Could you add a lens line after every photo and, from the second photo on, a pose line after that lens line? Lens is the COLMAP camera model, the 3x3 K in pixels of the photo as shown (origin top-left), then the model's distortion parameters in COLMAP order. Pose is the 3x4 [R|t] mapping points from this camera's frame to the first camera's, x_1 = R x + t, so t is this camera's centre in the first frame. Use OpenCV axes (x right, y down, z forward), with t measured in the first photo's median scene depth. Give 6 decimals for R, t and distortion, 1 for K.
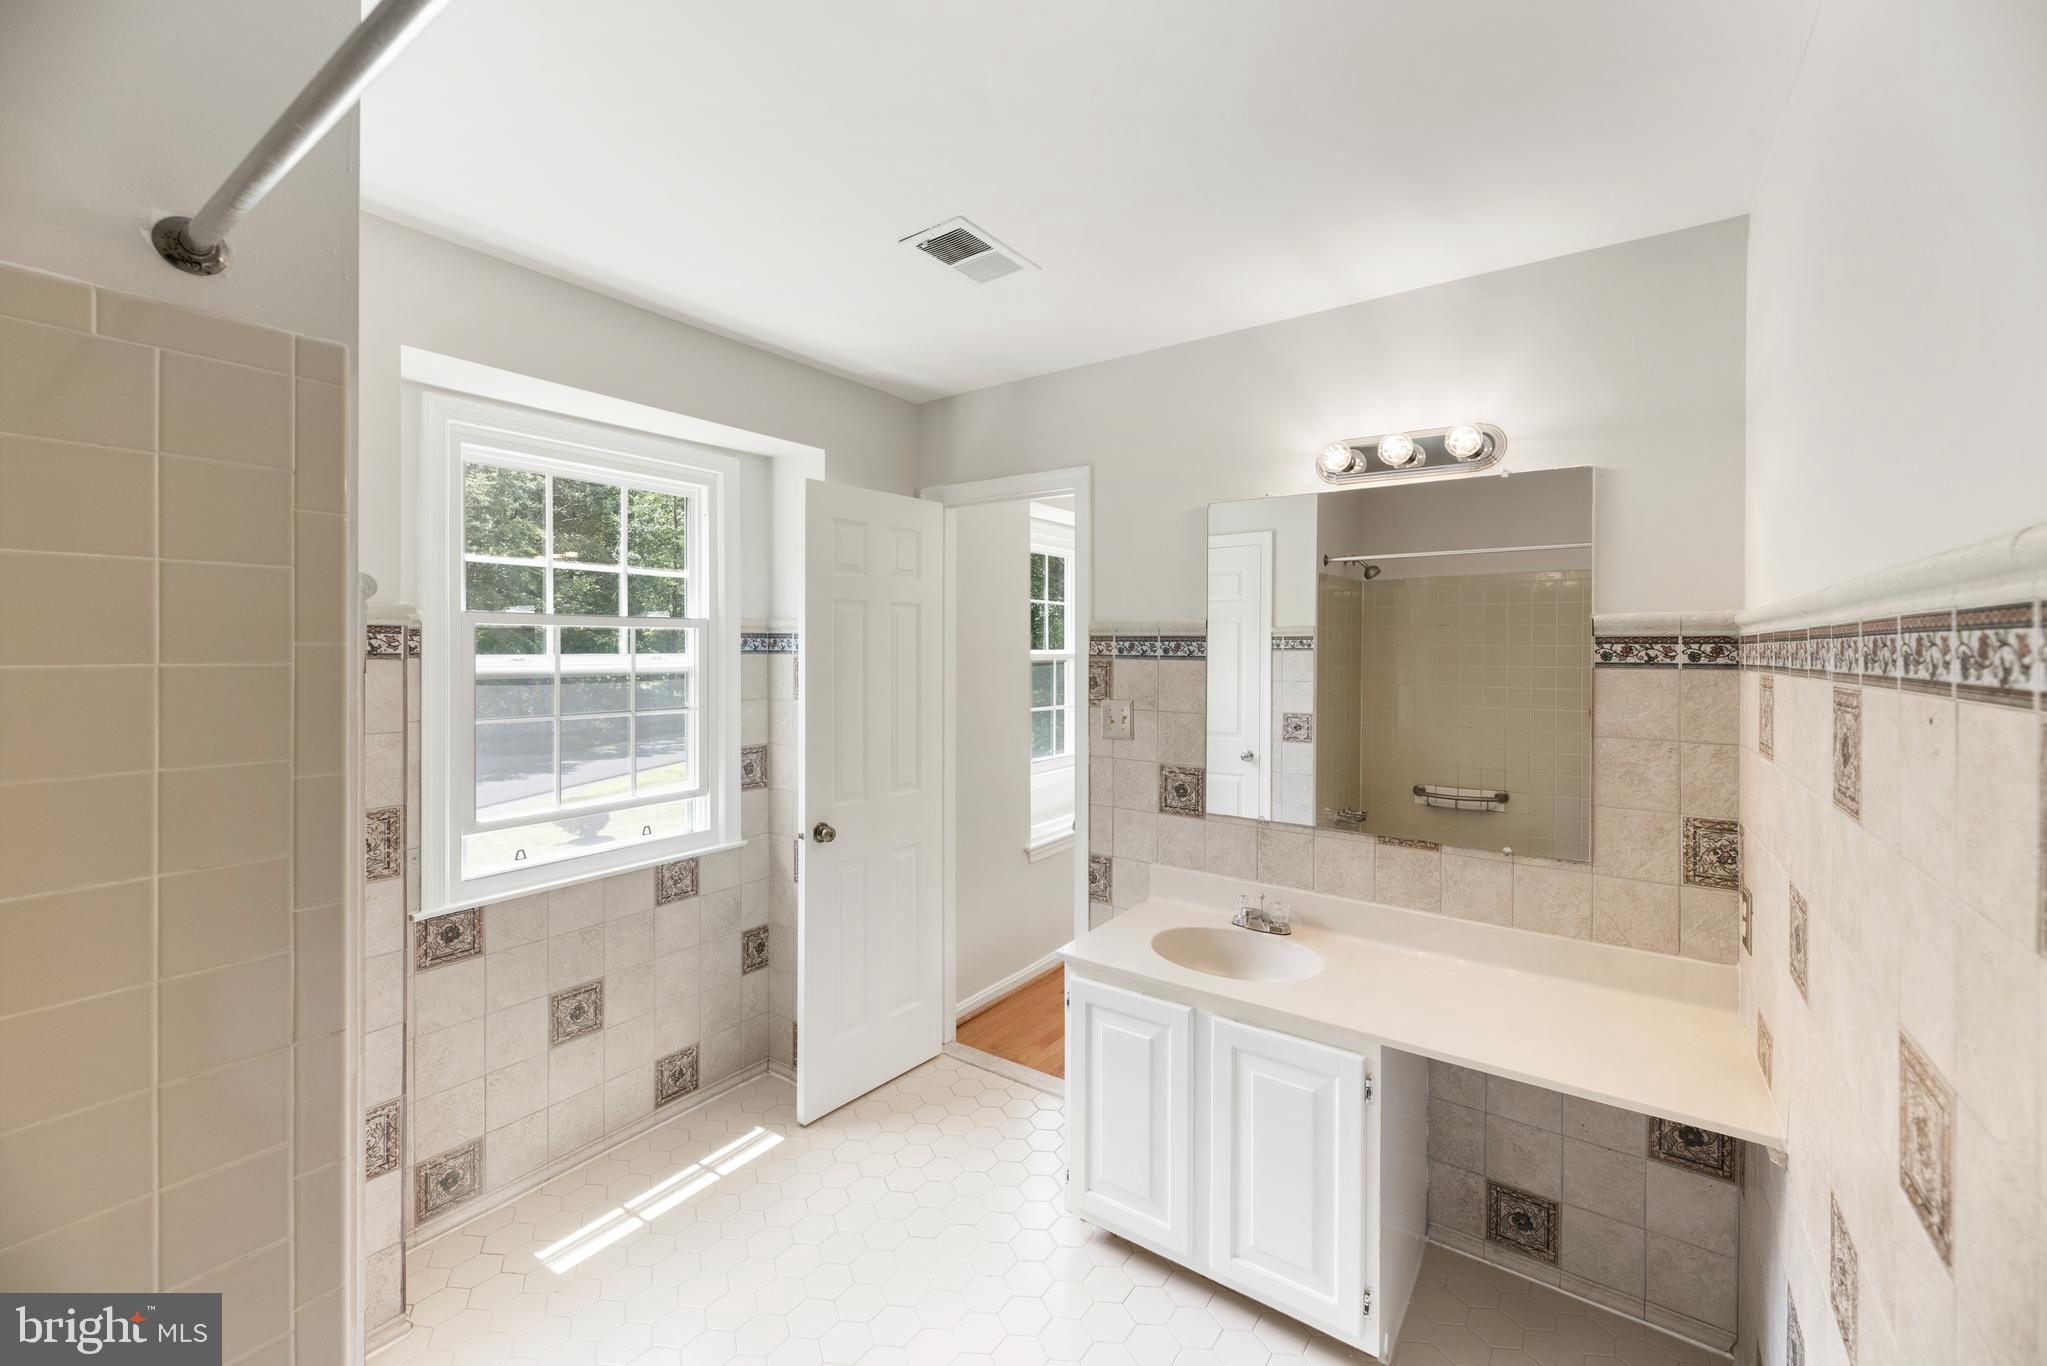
lens RADIAL K [[822.4, 0, 1017.3], [0, 822.4, 663.2], [0, 0, 1]] dist [0.000792, -0.000014]
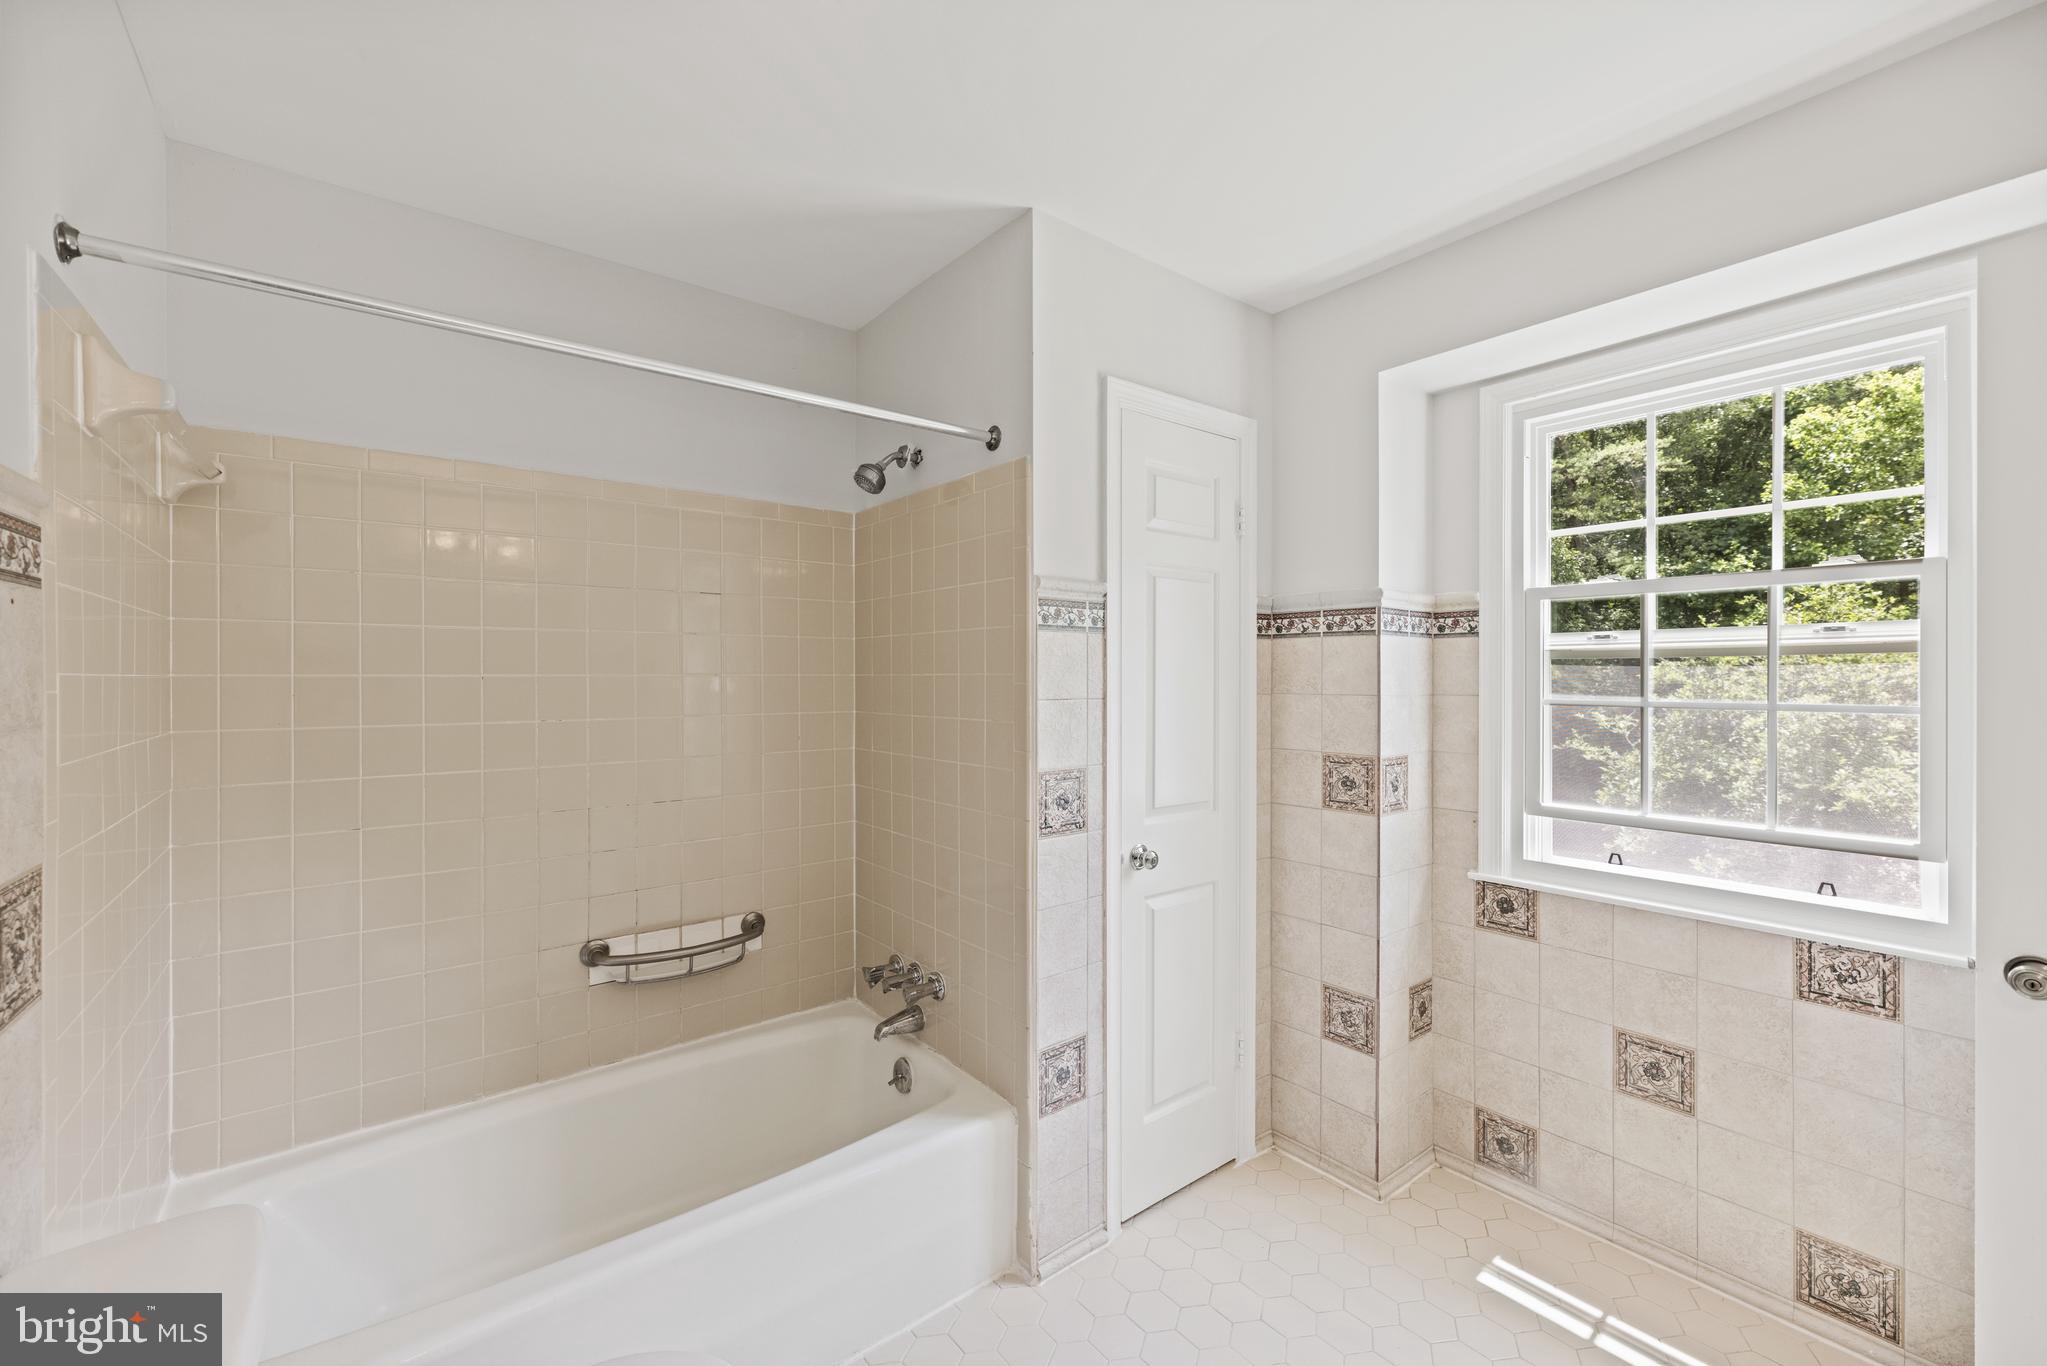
lens RADIAL K [[822.4, 0, 1011.6], [0, 822.4, 673.9], [0, 0, 1]] dist [0.000792, -0.000014]
pose [[-0.277878, 0.004927, -0.960604, 0.442739], [-0.010926, 0.999906, 0.008289, 0.037627], [0.960554, 0.012799, -0.277798, 0.656685]]
